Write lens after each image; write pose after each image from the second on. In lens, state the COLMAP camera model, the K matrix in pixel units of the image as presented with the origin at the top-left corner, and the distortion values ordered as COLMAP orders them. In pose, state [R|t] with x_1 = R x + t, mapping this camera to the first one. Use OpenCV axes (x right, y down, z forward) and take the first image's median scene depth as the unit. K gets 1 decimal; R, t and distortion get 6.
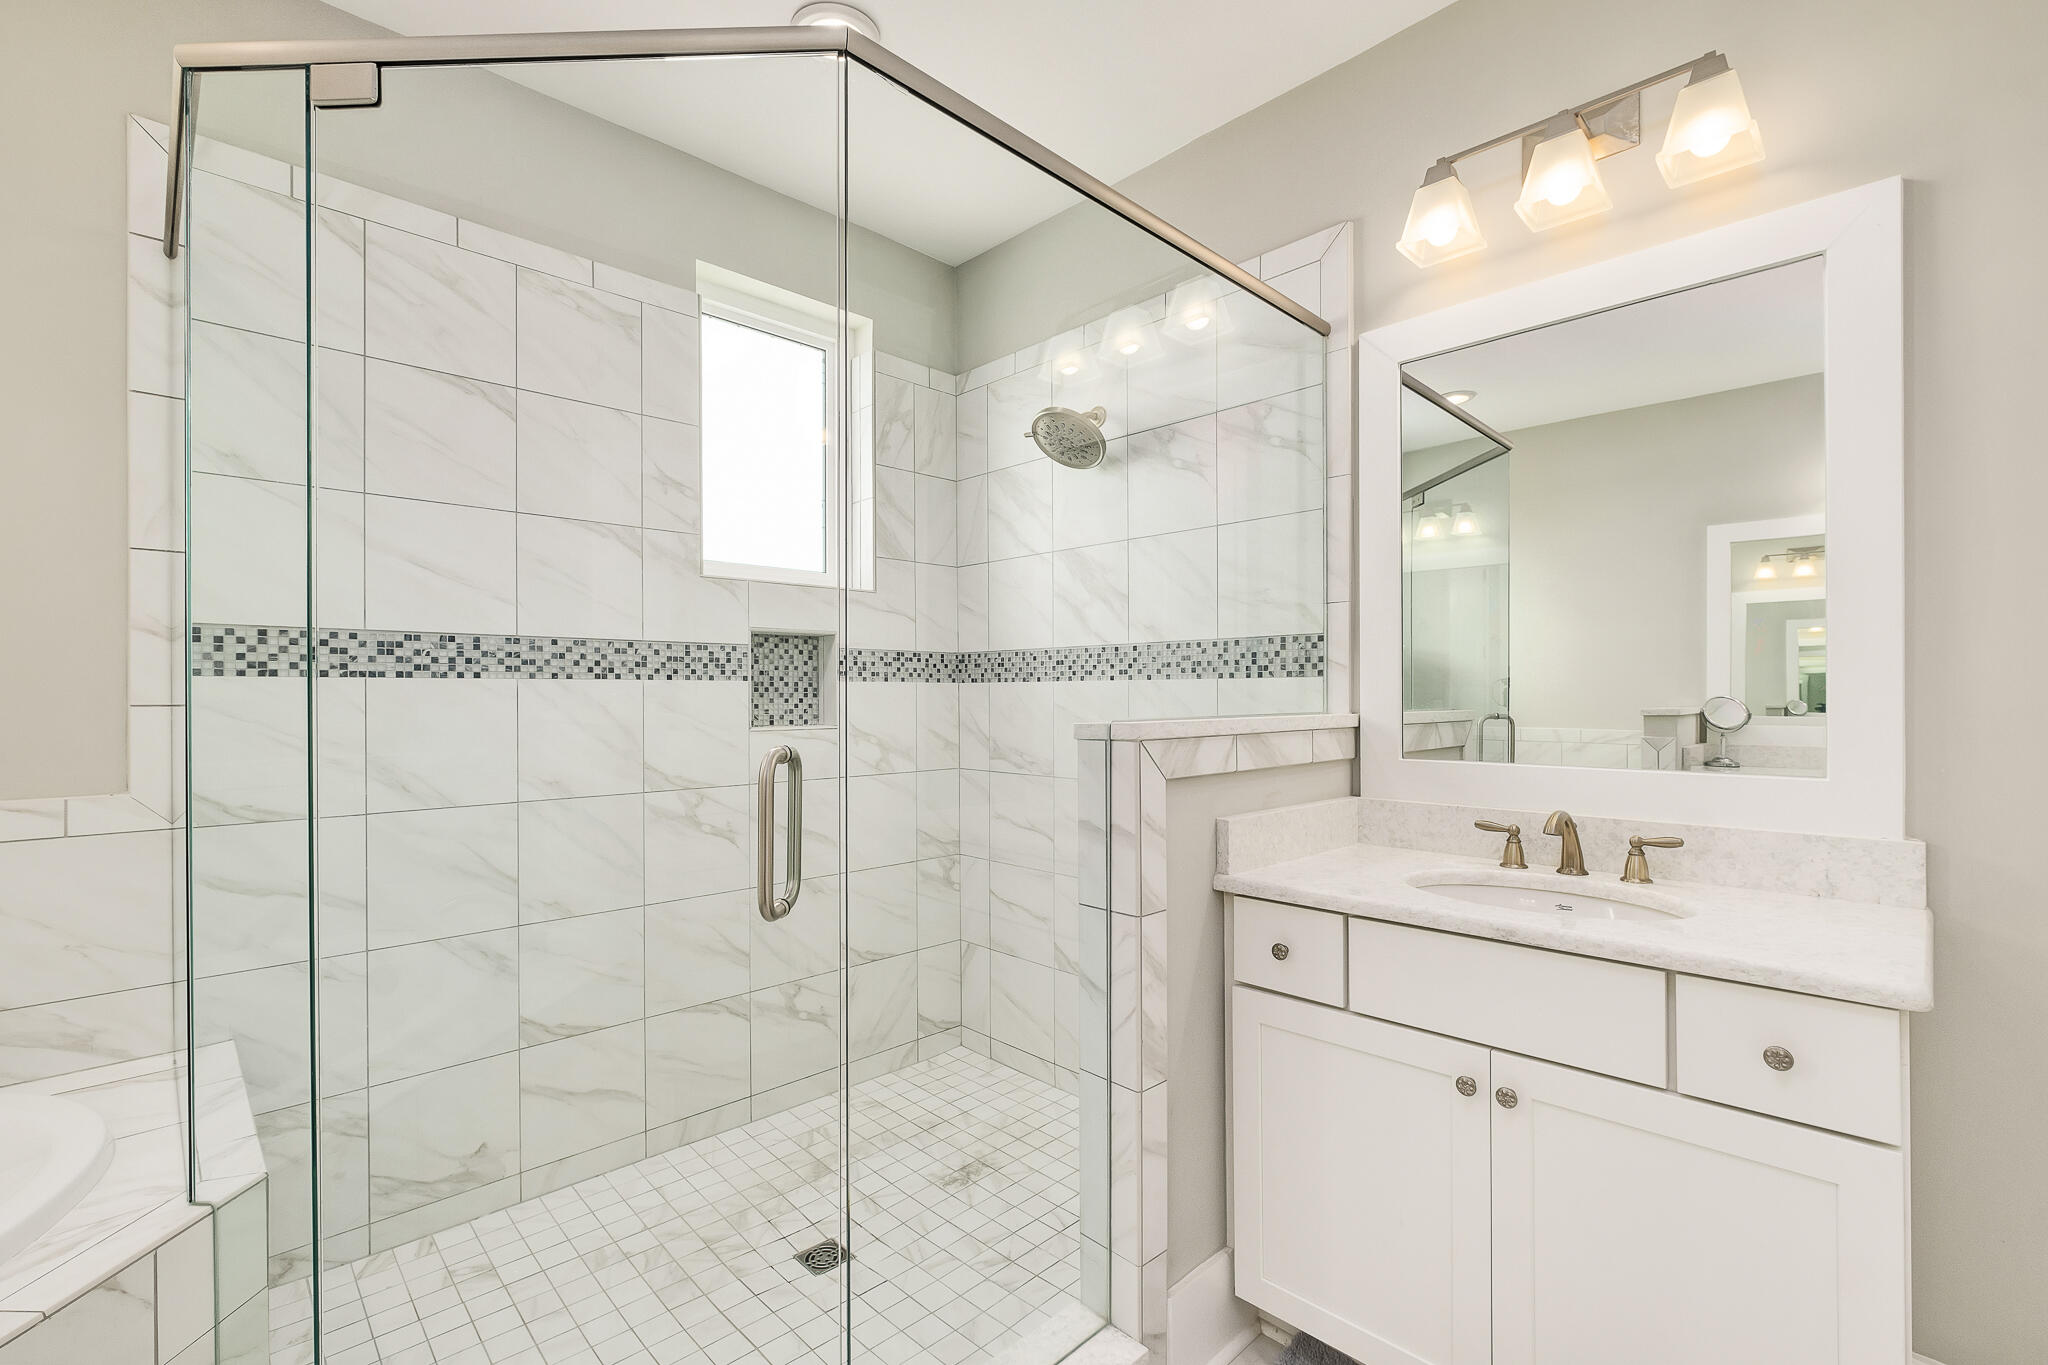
lens RADIAL K [[899.0, 0, 1027.8], [0, 899.0, 694.1], [0, 0, 1]] dist [-0.005474, 0.000893]
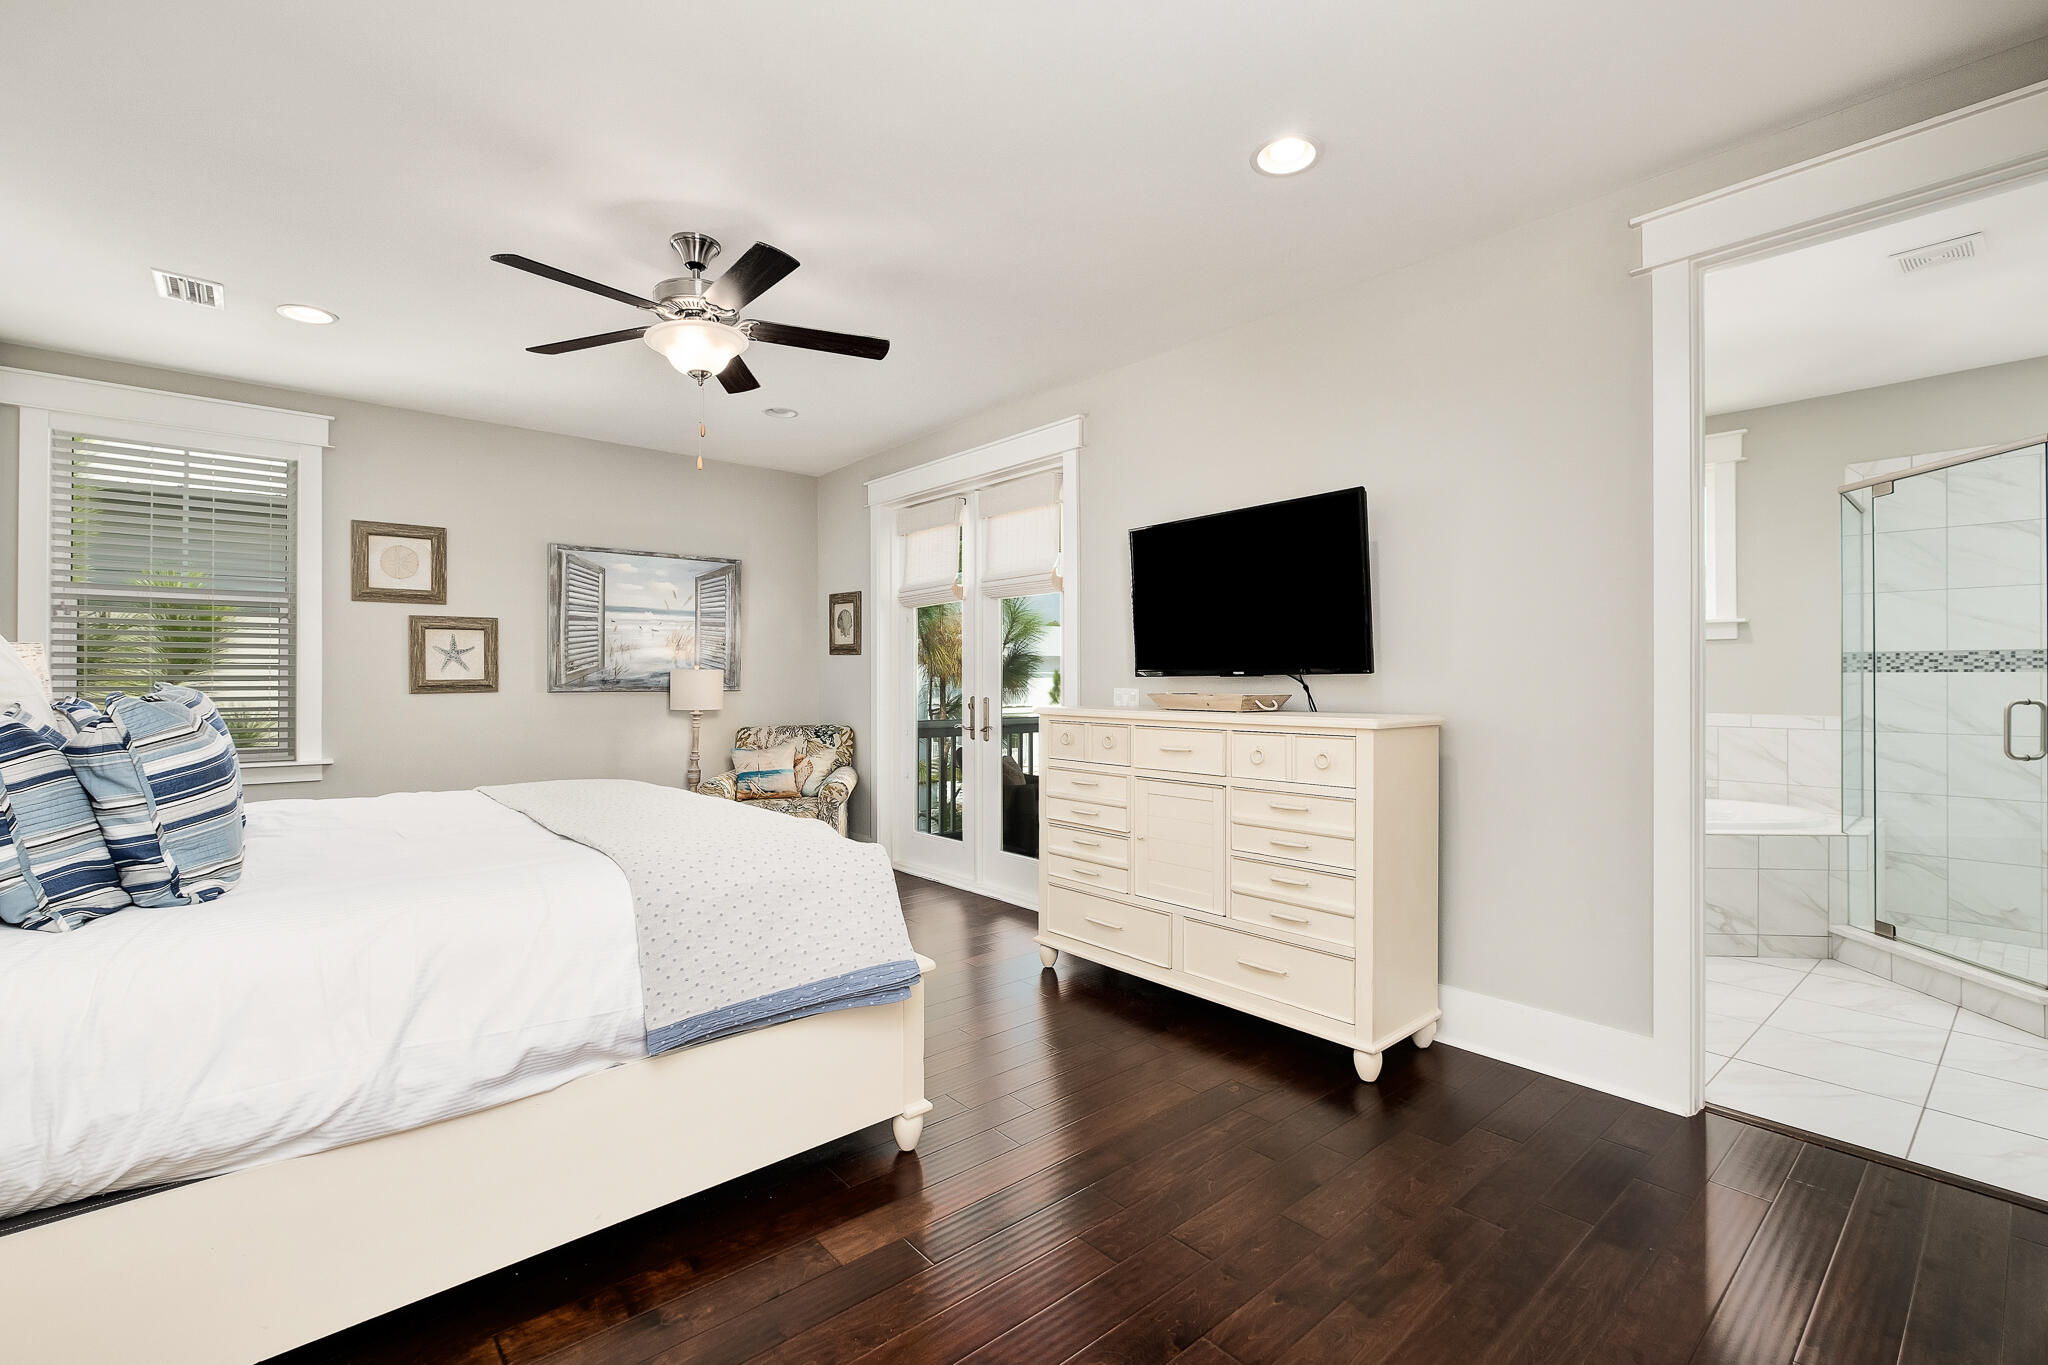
lens RADIAL K [[899.0, 0, 1017.3], [0, 899.0, 677.6], [0, 0, 1]] dist [-0.005474, 0.000893]
pose [[-0.051344, -0.002062, -0.998679, 1.349384], [-0.003228, 0.999993, -0.001898, 0.005256], [0.998676, 0.003126, -0.051350, -1.003337]]
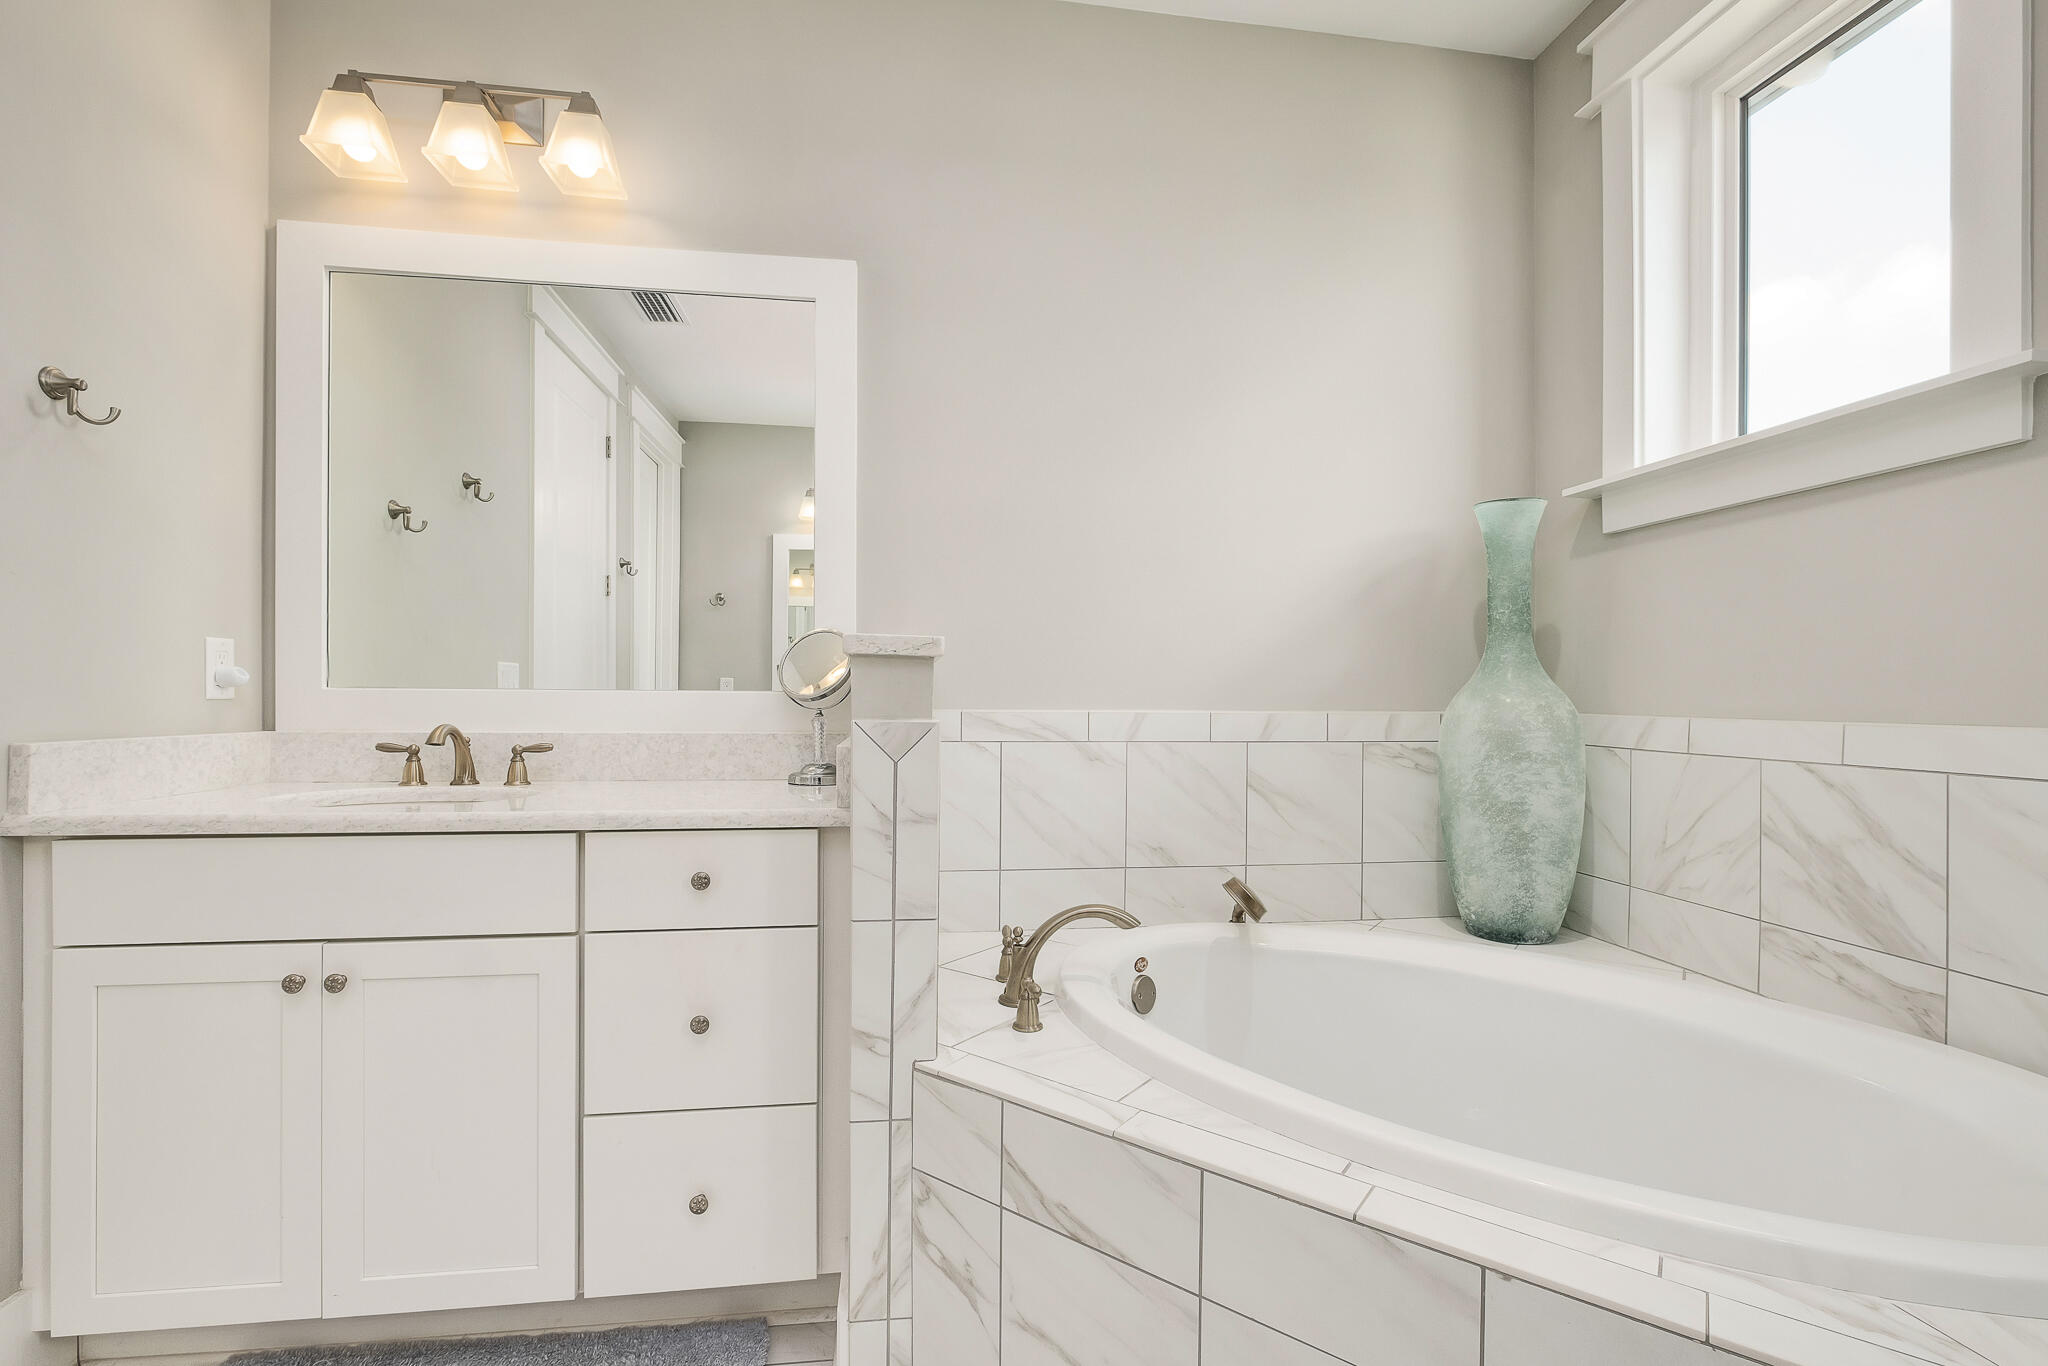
lens RADIAL K [[899.0, 0, 1025.7], [0, 899.0, 694.6], [0, 0, 1]] dist [-0.005474, 0.000893]
pose [[-0.586767, -0.000344, -0.809755, -0.051952], [-0.005024, 0.999982, 0.003216, 0.061527], [0.809740, 0.005955, -0.586759, 0.415668]]
